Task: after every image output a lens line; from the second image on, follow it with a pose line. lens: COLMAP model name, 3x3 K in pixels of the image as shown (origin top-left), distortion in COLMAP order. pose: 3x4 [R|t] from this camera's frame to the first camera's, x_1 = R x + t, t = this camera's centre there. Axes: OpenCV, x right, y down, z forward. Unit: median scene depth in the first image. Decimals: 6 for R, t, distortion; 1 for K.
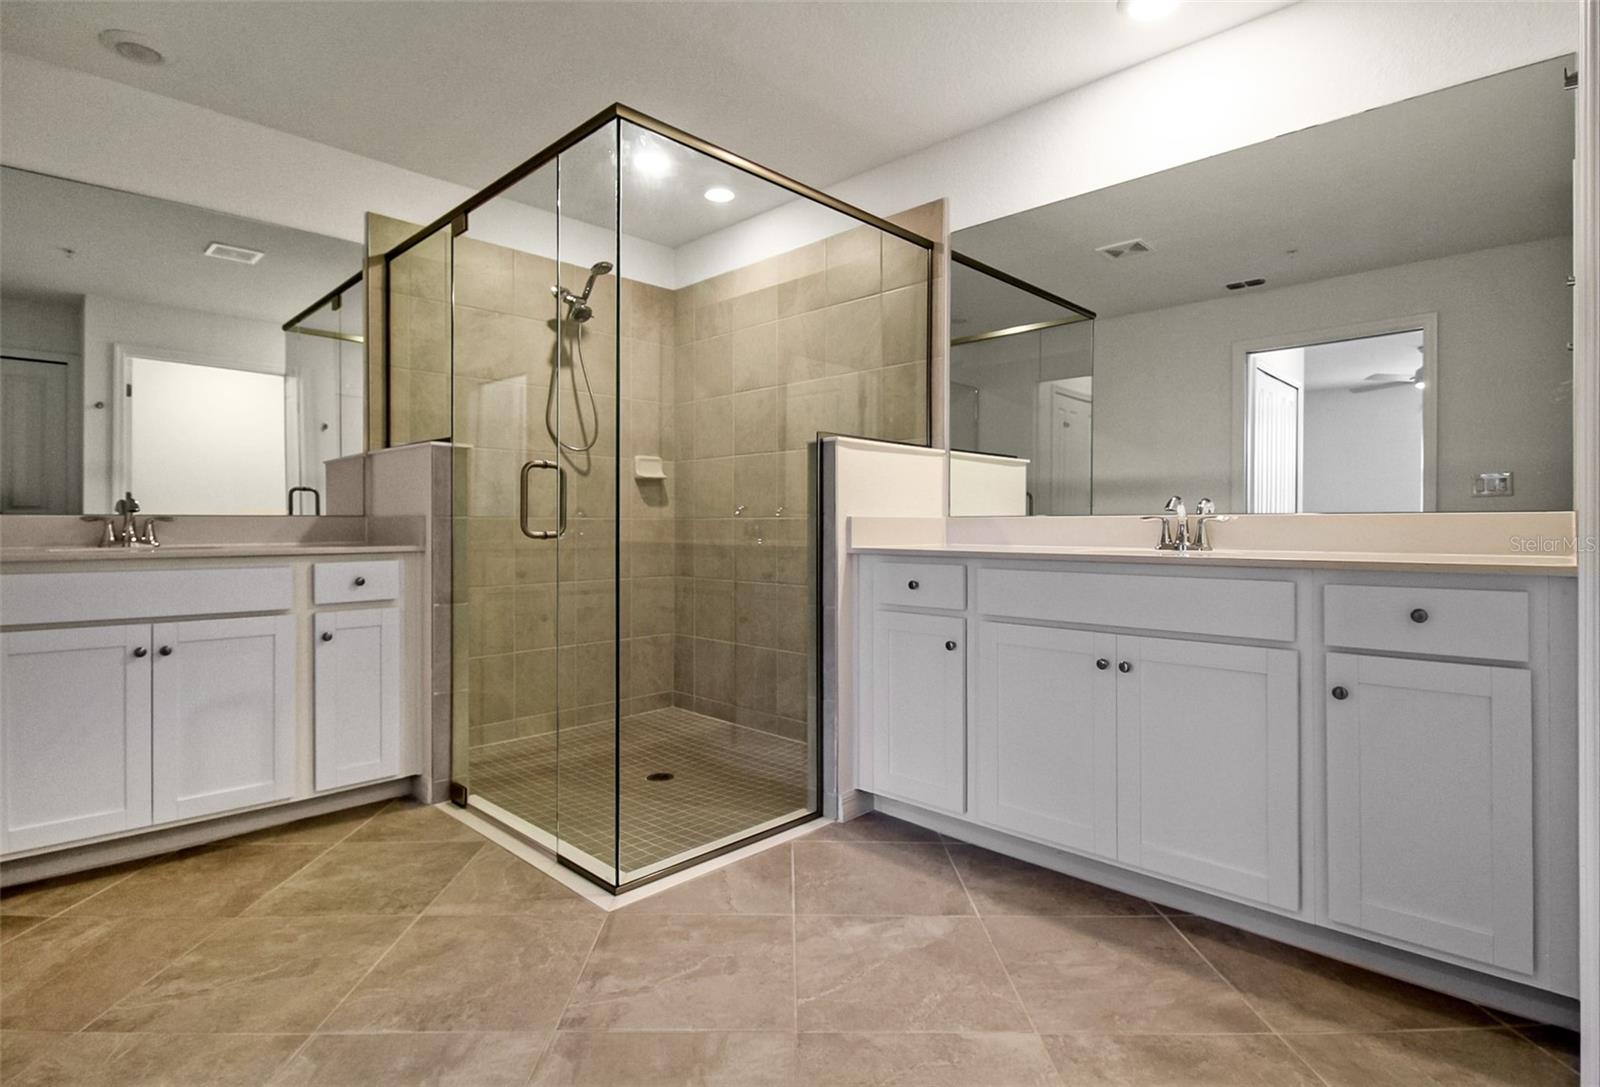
lens RADIAL K [[794.8, 0, 799.7], [0, 794.8, 537.0], [0, 0, 1]] dist [0.001573, -0.015736]
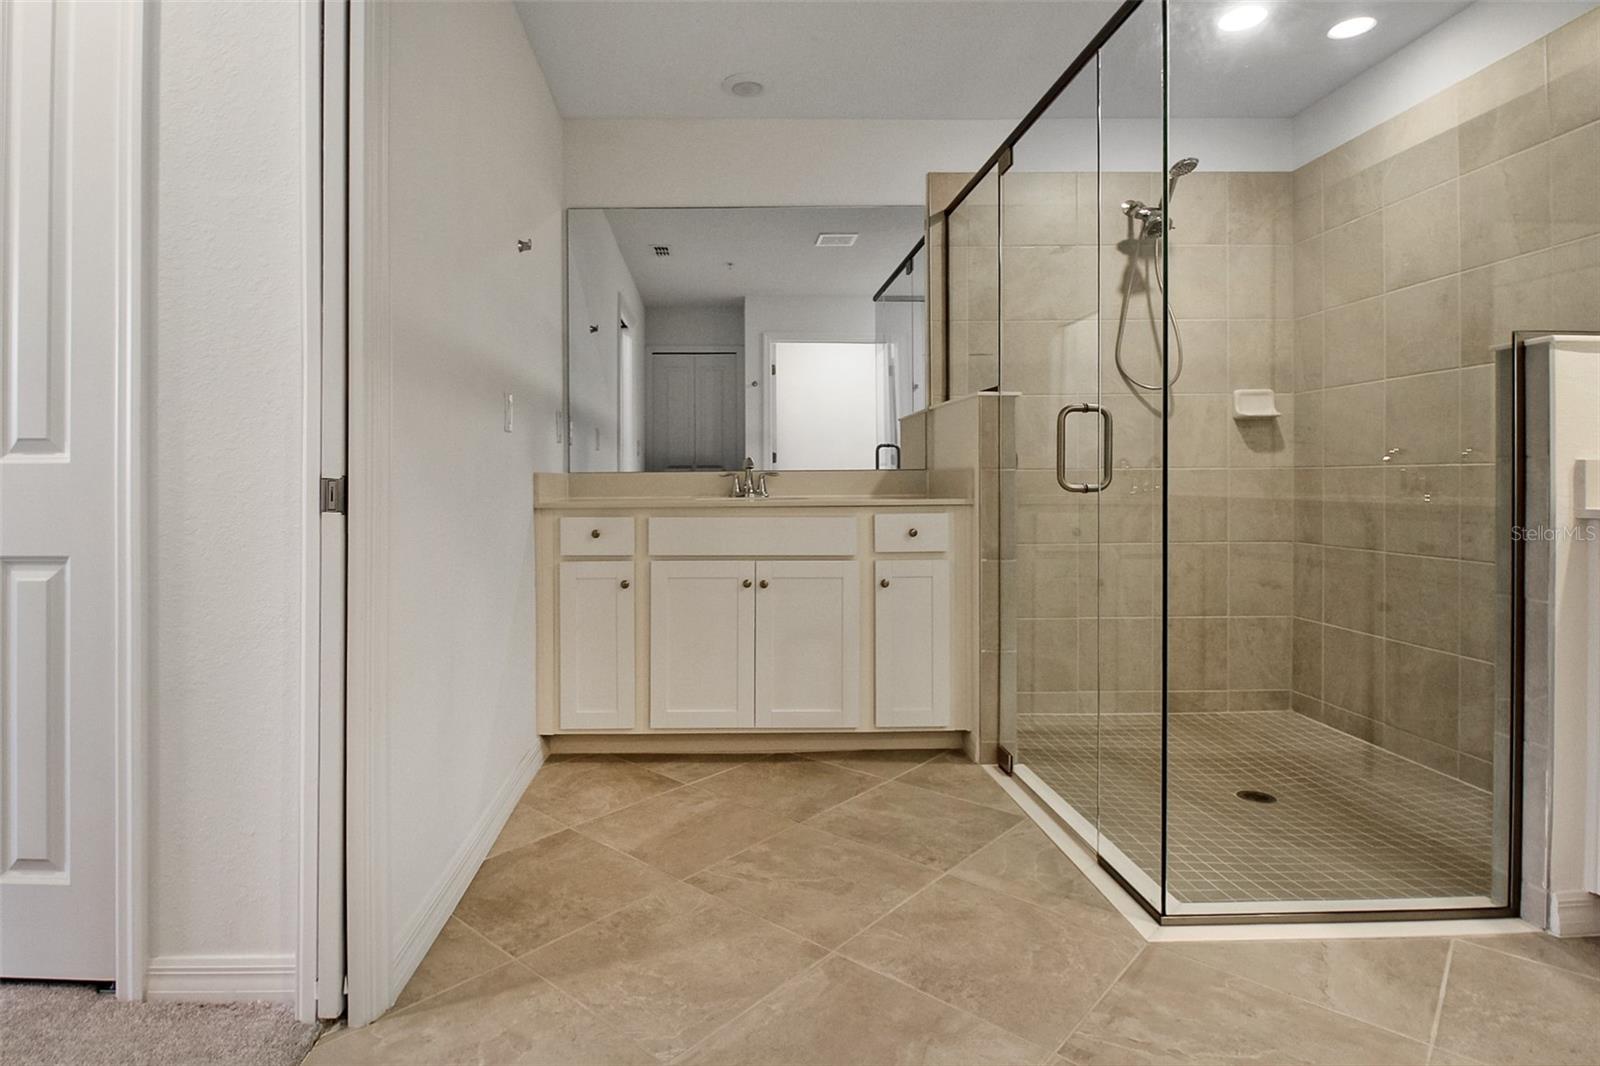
lens RADIAL K [[845.2, 0, 799.3], [0, 845.2, 493.6], [0, 0, 1]] dist [0.000003, -0.014338]
pose [[0.703712, 0.006104, -0.710459, 0.115426], [-0.003914, 0.999981, 0.004715, 0.000380], [0.710474, -0.000537, 0.703723, 0.110524]]
